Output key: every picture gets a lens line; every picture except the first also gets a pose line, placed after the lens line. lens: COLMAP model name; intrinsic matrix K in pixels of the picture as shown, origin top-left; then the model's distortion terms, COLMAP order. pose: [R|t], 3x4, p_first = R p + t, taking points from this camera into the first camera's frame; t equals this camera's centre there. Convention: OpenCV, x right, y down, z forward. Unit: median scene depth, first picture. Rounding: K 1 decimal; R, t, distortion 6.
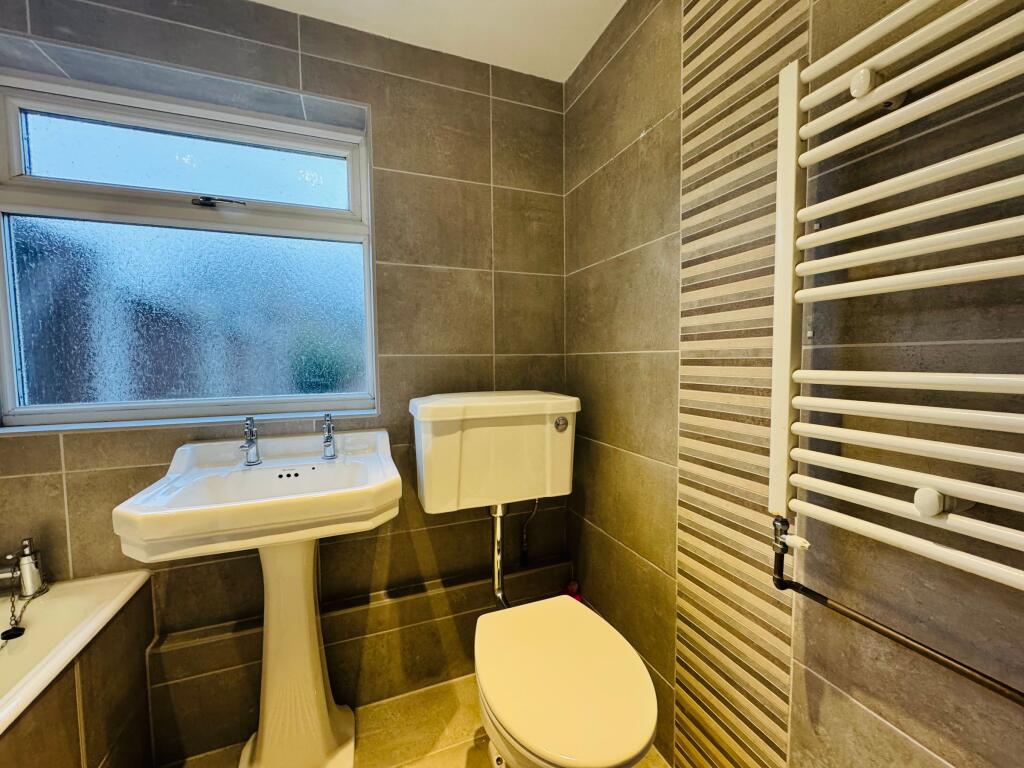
lens RADIAL K [[407.7, 0, 515.9], [0, 407.7, 378.8], [0, 0, 1]] dist [0.000163, 0.000607]
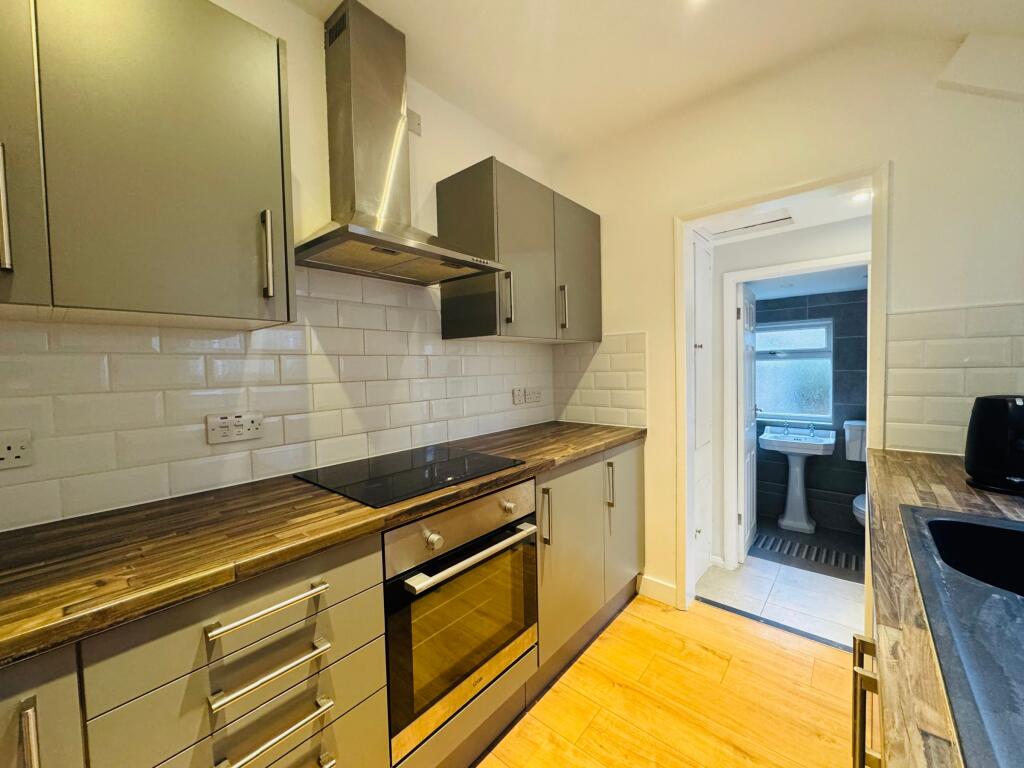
lens RADIAL K [[407.7, 0, 512.4], [0, 407.7, 381.2], [0, 0, 1]] dist [0.000163, 0.000607]
pose [[0.456863, 0.032108, -0.888957, 1.317681], [-0.018670, 0.999474, 0.026504, -0.284893], [0.889341, 0.004488, 0.457222, -2.582321]]
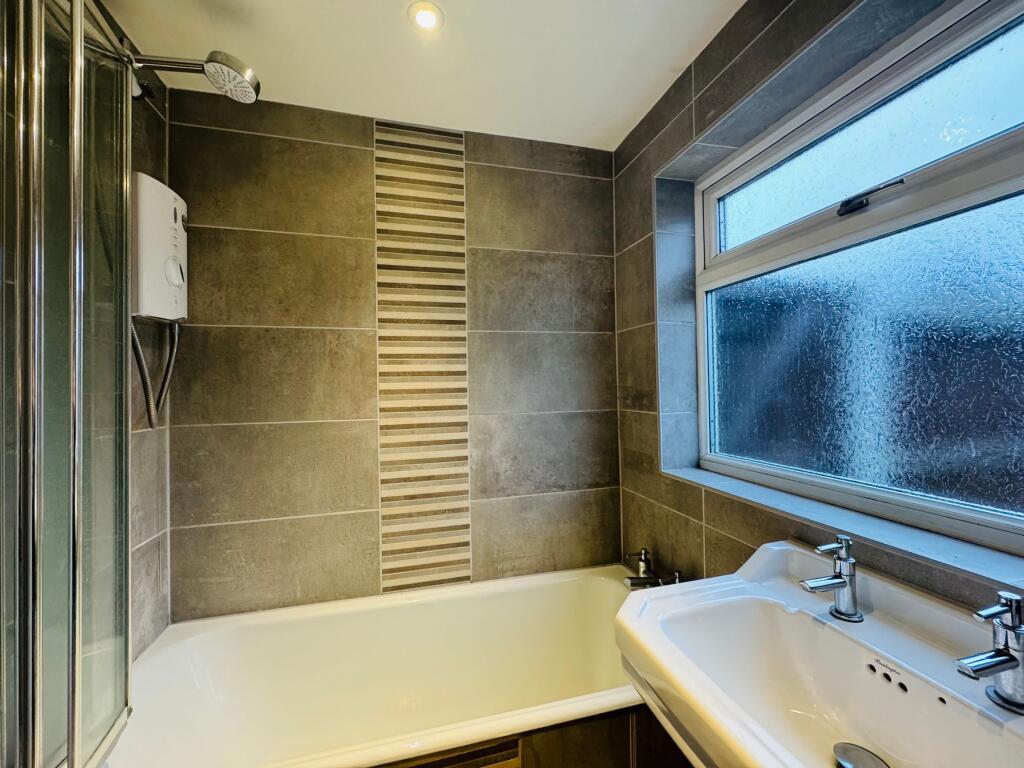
lens RADIAL K [[407.7, 0, 511.1], [0, 407.7, 382.2], [0, 0, 1]] dist [0.000163, 0.000607]
pose [[-0.121471, 0.004089, -0.992587, 0.017501], [-0.032493, 0.999439, 0.008094, -0.126012], [0.992063, 0.033235, -0.121270, 0.562607]]
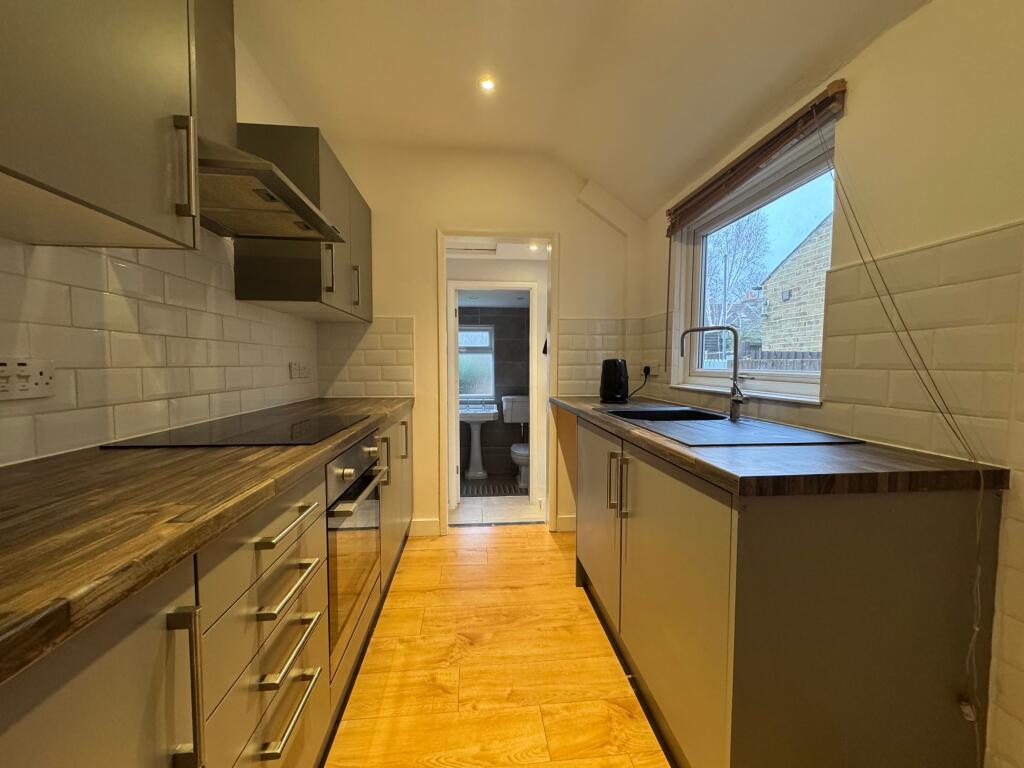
lens RADIAL K [[407.7, 0, 509.1], [0, 407.7, 380.1], [0, 0, 1]] dist [0.000163, 0.000607]
pose [[0.957110, 0.021772, -0.288906, 1.092947], [-0.022392, 0.999749, 0.001158, -0.133943], [0.288859, 0.005360, 0.957357, -3.222239]]
